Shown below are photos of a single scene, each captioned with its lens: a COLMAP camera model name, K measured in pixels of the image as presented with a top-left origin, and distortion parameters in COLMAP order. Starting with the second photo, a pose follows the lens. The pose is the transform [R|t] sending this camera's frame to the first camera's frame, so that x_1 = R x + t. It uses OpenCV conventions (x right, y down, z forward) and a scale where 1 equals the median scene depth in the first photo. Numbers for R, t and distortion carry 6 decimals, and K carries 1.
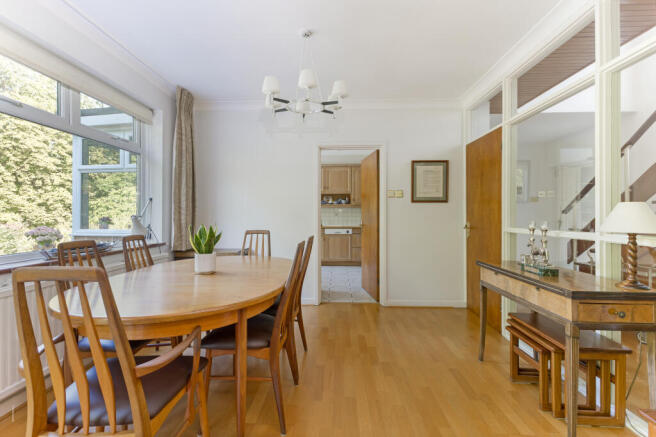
lens RADIAL K [[283.4, 0, 328.7], [0, 283.4, 216.0], [0, 0, 1]] dist [0.000960, 0.000115]
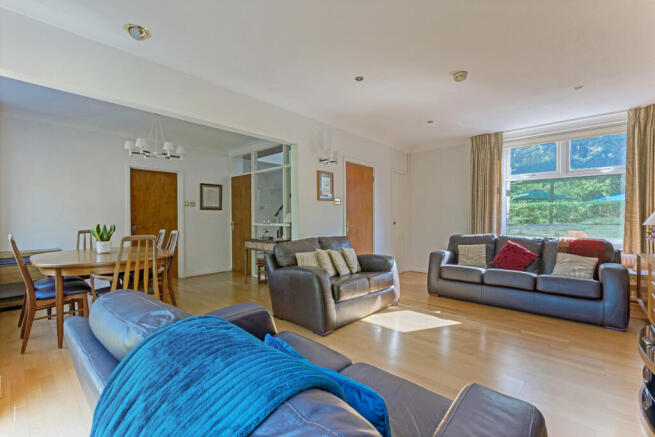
lens RADIAL K [[282.9, 0, 328.2], [0, 282.9, 216.0], [0, 0, 1]] dist [0.000960, 0.000115]
pose [[0.650827, -0.003756, 0.759217, -0.497260], [0.008228, 0.999964, -0.002106, -0.003427], [-0.759182, 0.007618, 0.650834, -0.642549]]
